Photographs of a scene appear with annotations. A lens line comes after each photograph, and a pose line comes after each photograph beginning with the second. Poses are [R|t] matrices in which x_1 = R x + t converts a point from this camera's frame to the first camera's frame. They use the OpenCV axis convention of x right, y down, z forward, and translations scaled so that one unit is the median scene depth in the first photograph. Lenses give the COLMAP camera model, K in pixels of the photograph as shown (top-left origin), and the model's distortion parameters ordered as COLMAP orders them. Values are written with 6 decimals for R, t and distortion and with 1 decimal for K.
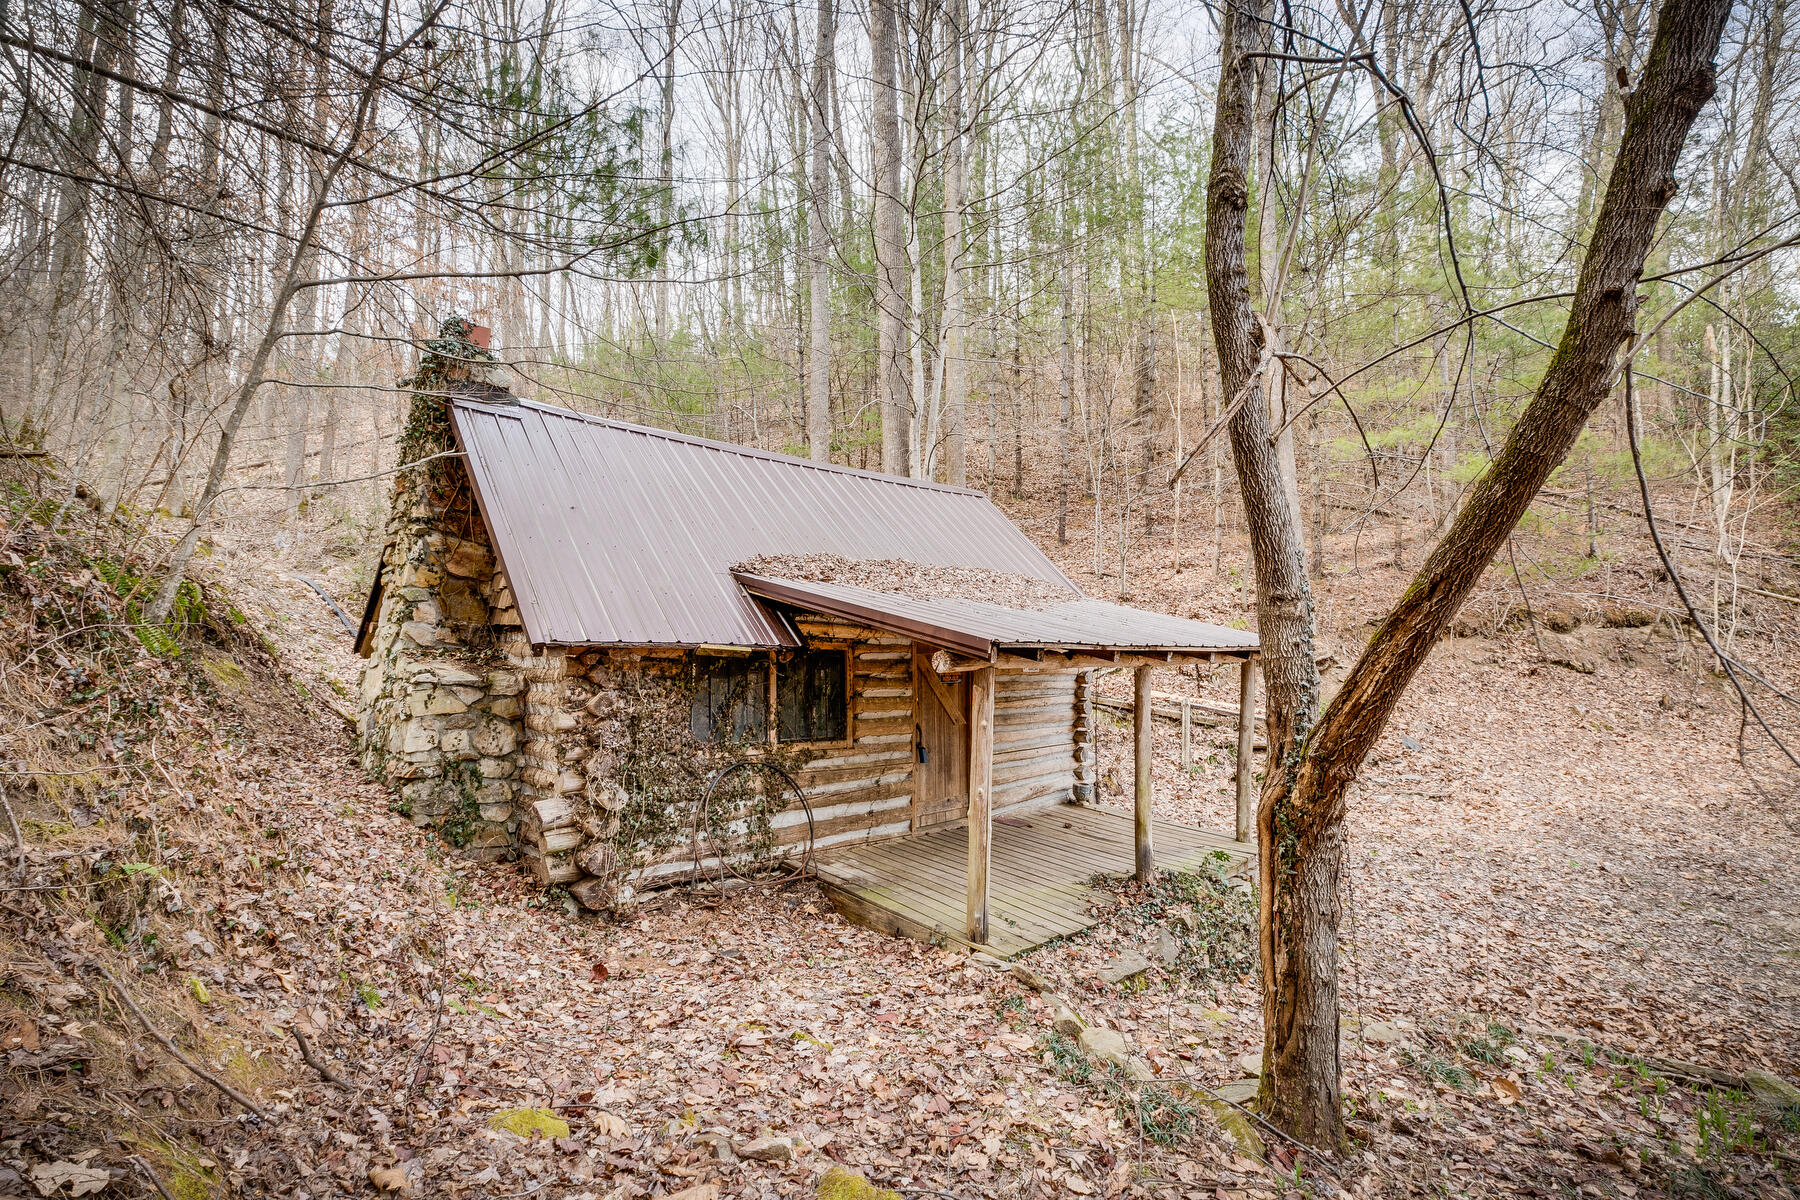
lens RADIAL K [[800.2, 0, 883.0], [0, 800.2, 561.8], [0, 0, 1]] dist [0.004399, 0.000642]
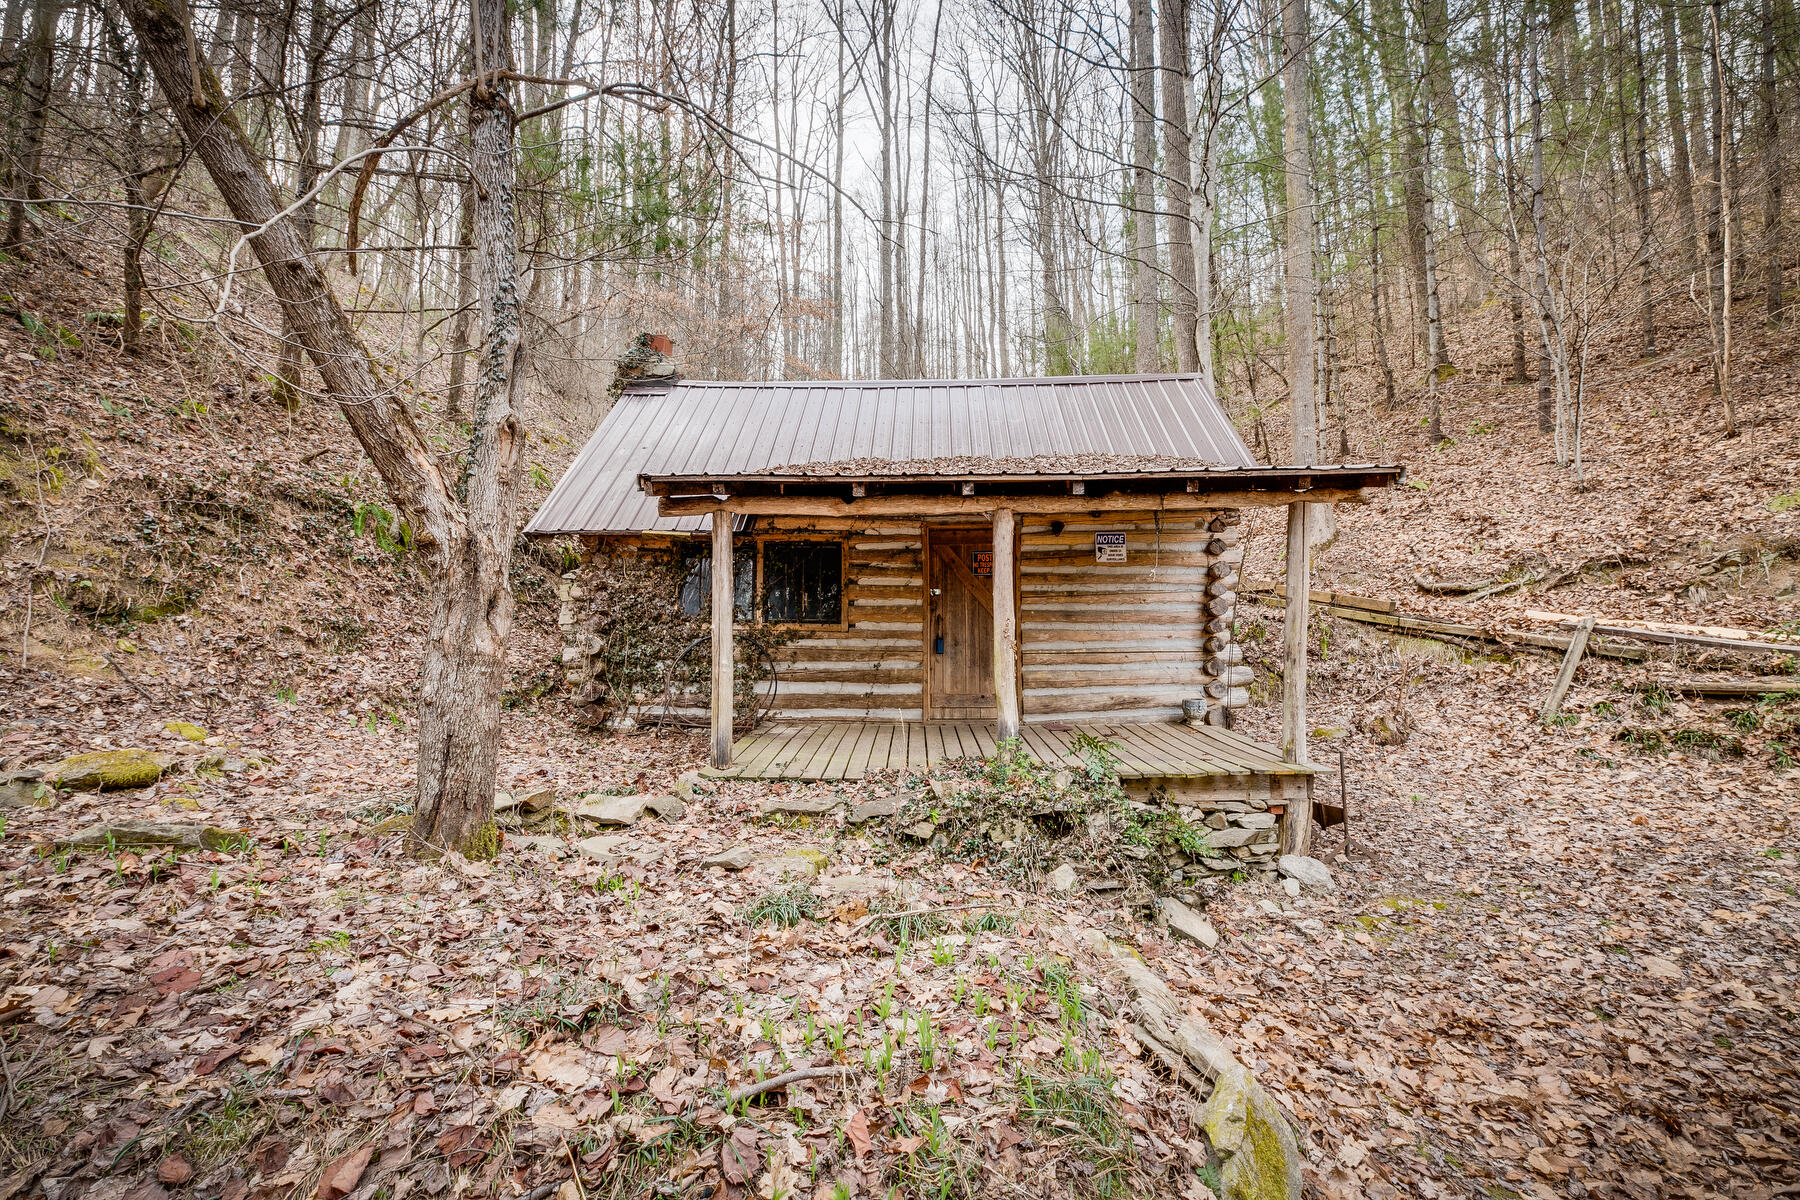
lens RADIAL K [[800.2, 0, 897.6], [0, 800.2, 602.7], [0, 0, 1]] dist [0.004399, 0.000642]
pose [[0.728723, -0.047692, -0.683145, 0.709948], [0.080024, 0.996668, 0.015784, 0.176205], [0.680117, -0.066170, 0.730112, 0.266026]]
